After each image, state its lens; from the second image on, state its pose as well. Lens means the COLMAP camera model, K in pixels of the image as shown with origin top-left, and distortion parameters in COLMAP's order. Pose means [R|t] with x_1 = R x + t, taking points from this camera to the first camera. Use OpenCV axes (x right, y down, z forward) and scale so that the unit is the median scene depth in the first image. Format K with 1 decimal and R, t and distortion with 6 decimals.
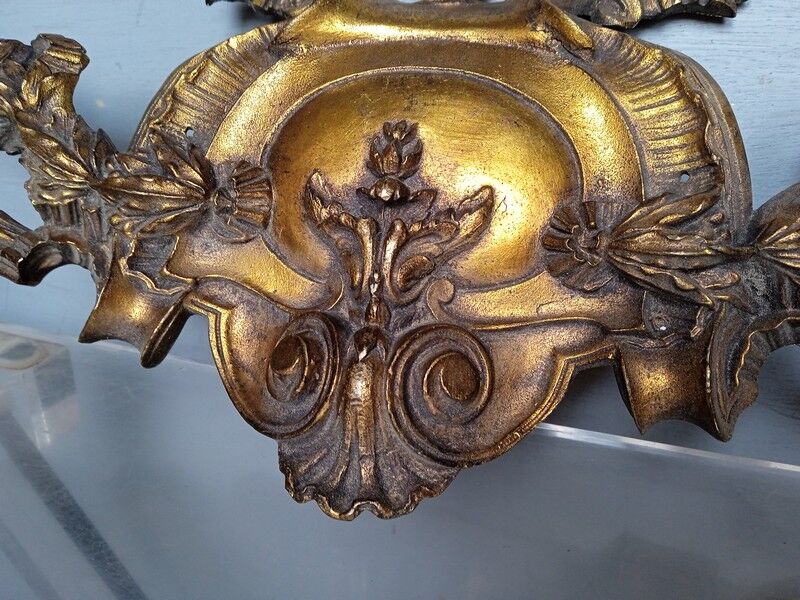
lens RADIAL K [[690.1, 0, 398.9], [0, 690.1, 315.8], [0, 0, 1]] dist [0.110188, -0.182575]
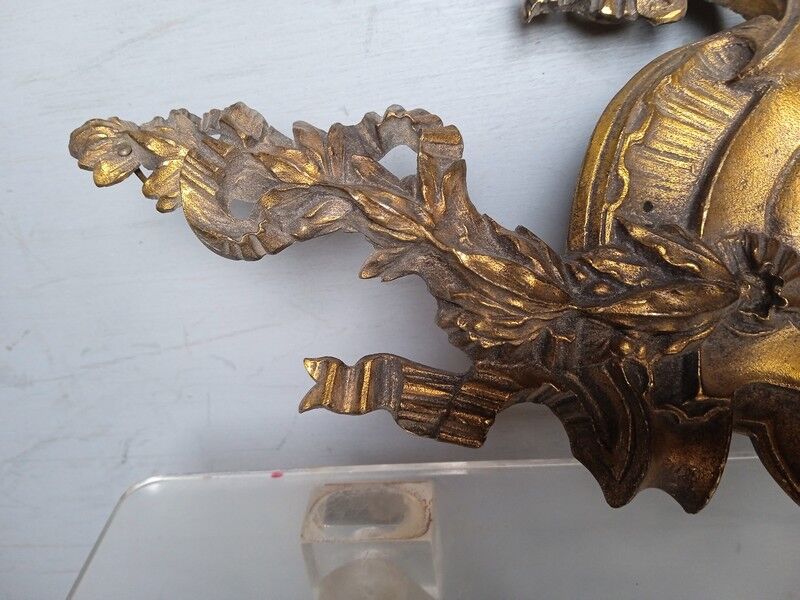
lens RADIAL K [[690.1, 0, 398.9], [0, 690.1, 315.8], [0, 0, 1]] dist [0.110188, -0.182575]
pose [[0.956243, -0.242073, 0.164319, -0.734209], [0.218518, 0.964380, 0.149066, -0.327515], [-0.194551, -0.106637, 0.975079, 0.295276]]
